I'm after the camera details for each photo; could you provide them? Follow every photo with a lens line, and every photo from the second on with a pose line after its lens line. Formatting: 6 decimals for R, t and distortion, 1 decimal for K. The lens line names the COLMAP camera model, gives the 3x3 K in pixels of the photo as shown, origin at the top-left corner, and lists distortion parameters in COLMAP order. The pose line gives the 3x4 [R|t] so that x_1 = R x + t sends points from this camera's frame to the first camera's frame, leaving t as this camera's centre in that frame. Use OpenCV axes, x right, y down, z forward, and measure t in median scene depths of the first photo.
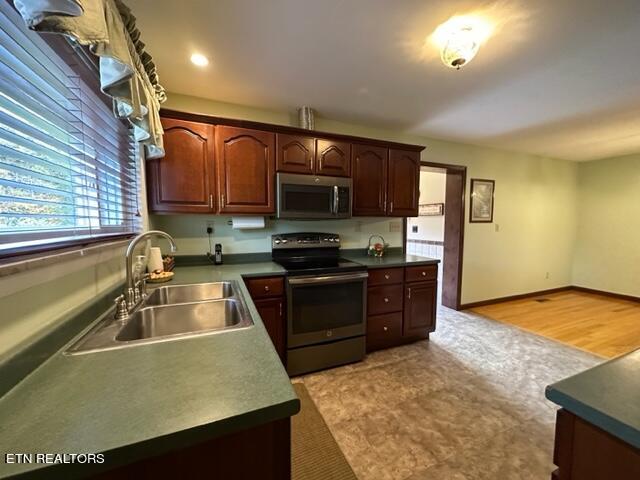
lens RADIAL K [[253.4, 0, 320.7], [0, 253.4, 241.5], [0, 0, 1]] dist [-0.002960, 0.000016]
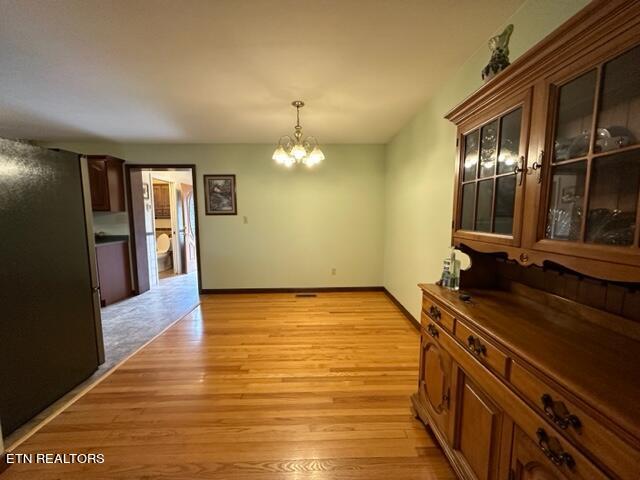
lens RADIAL K [[253.4, 0, 319.5], [0, 253.4, 241.8], [0, 0, 1]] dist [-0.002960, 0.000016]
pose [[0.938520, 0.028474, -0.344049, 1.427758], [-0.020042, 0.999406, 0.028040, -0.000101], [0.344643, -0.019421, 0.938533, 0.138101]]
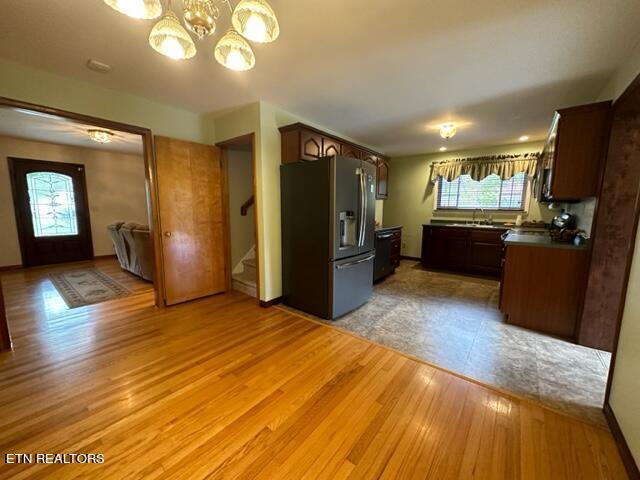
lens RADIAL K [[253.4, 0, 324.1], [0, 253.4, 239.3], [0, 0, 1]] dist [-0.002960, 0.000016]
pose [[-0.868154, 0.050811, -0.493687, 1.149250], [-0.047950, 0.981504, 0.185338, -0.063100], [0.493973, 0.184575, -0.849660, 1.082508]]
